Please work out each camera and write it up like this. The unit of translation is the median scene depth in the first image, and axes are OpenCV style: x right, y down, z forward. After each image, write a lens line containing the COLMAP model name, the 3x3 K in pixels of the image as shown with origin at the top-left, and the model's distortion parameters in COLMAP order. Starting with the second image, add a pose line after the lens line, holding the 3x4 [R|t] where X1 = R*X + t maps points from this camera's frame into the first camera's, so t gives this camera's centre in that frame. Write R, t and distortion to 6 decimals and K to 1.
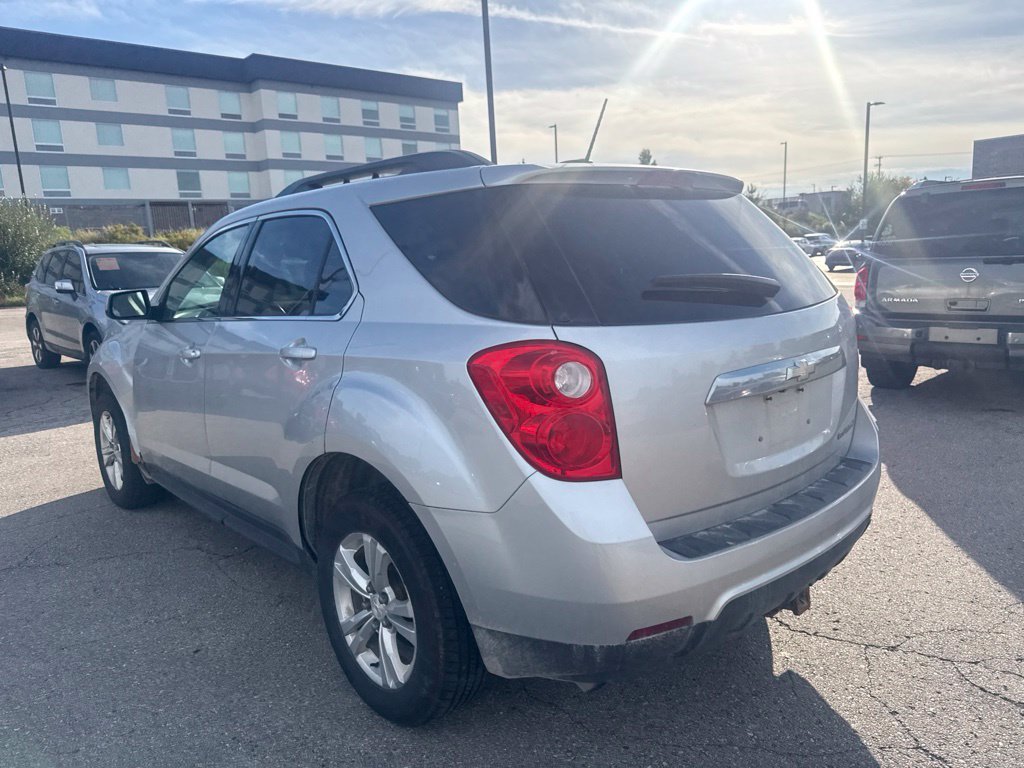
lens RADIAL K [[730.0, 0, 513.5], [0, 730.0, 378.8], [0, 0, 1]] dist [0.036619, -0.045559]
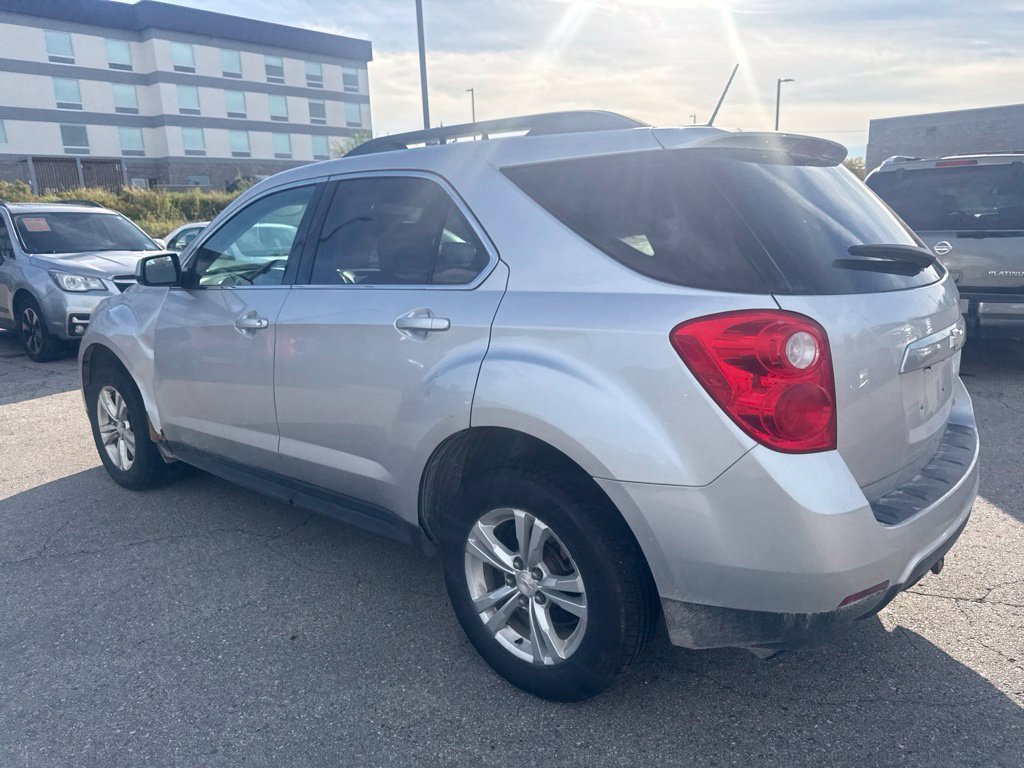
lens RADIAL K [[730.0, 0, 513.5], [0, 730.0, 378.8], [0, 0, 1]] dist [0.036619, -0.045559]
pose [[0.992502, -0.010041, 0.121812, -0.243719], [0.004898, 0.999087, 0.042441, -0.002038], [-0.122127, -0.041526, 0.991645, 0.035712]]
